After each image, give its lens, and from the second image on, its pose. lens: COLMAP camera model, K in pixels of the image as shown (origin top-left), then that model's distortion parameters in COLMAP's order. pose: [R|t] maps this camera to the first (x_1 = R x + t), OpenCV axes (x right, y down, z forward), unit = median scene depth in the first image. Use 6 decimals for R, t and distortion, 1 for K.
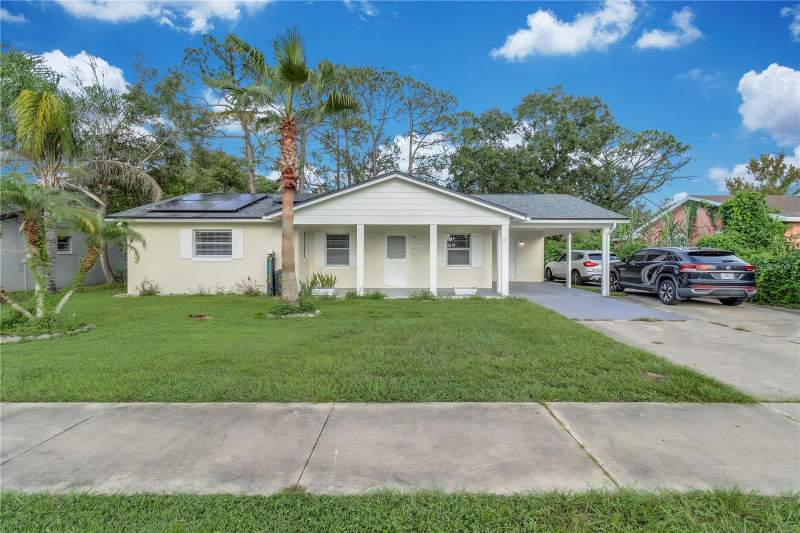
lens RADIAL K [[374.7, 0, 400.9], [0, 374.7, 252.9], [0, 0, 1]] dist [-0.001296, -0.000031]
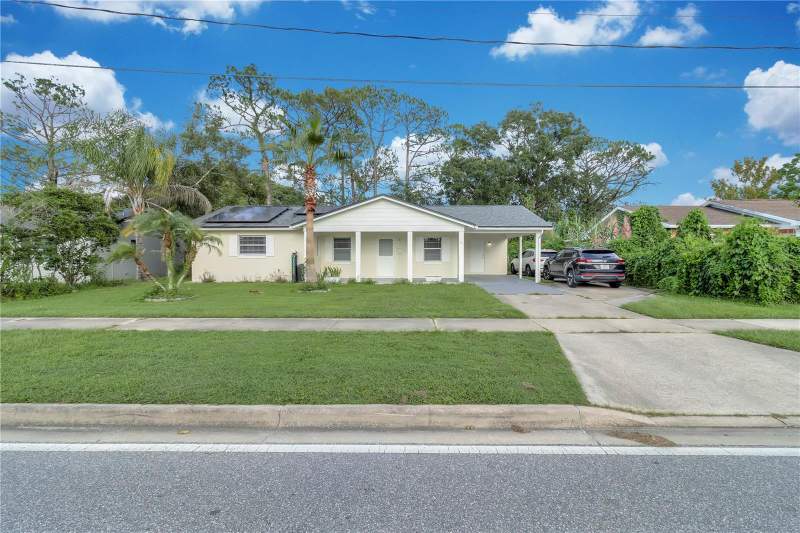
lens RADIAL K [[373.7, 0, 395.5], [0, 373.7, 268.4], [0, 0, 1]] dist [0.040131, -0.039853]
pose [[0.999586, -0.001055, -0.028741, 0.043173], [0.002293, 0.999070, 0.043067, 0.001182], [0.028669, -0.043115, 0.998659, -0.239291]]
